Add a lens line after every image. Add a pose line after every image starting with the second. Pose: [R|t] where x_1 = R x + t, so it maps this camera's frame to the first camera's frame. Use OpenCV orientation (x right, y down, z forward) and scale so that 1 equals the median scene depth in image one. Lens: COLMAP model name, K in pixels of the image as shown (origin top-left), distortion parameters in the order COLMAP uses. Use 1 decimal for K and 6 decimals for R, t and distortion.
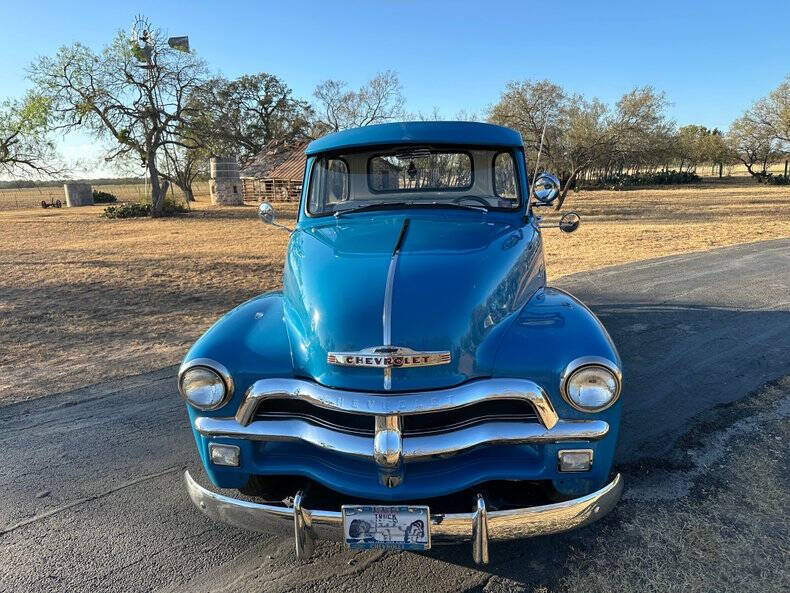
lens RADIAL K [[558.9, 0, 398.5], [0, 558.9, 298.8], [0, 0, 1]] dist [0.029051, -0.040291]
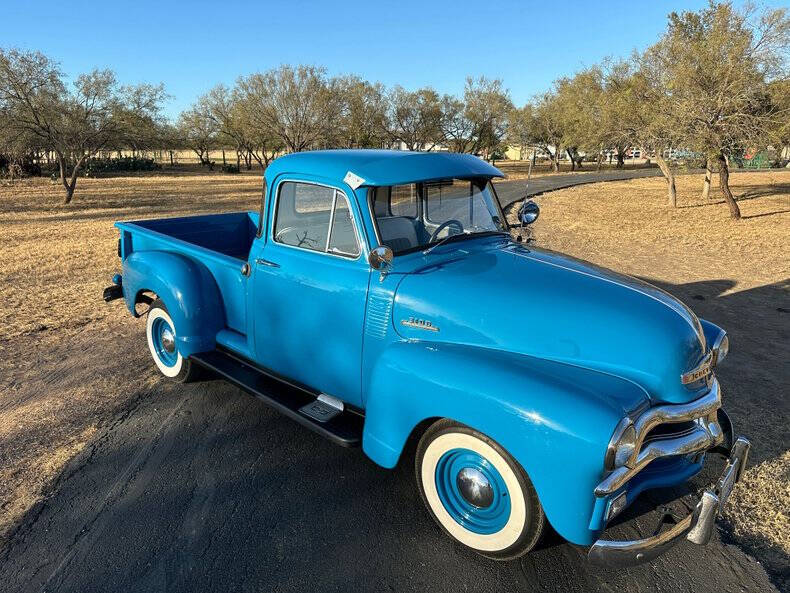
lens RADIAL K [[558.9, 0, 375.8], [0, 558.9, 303.7], [0, 0, 1]] dist [0.029051, -0.040291]
pose [[0.618338, -0.171851, 0.766894, -0.519934], [0.142840, 0.984122, 0.105359, -0.100441], [-0.772823, 0.044396, 0.633067, 0.272391]]
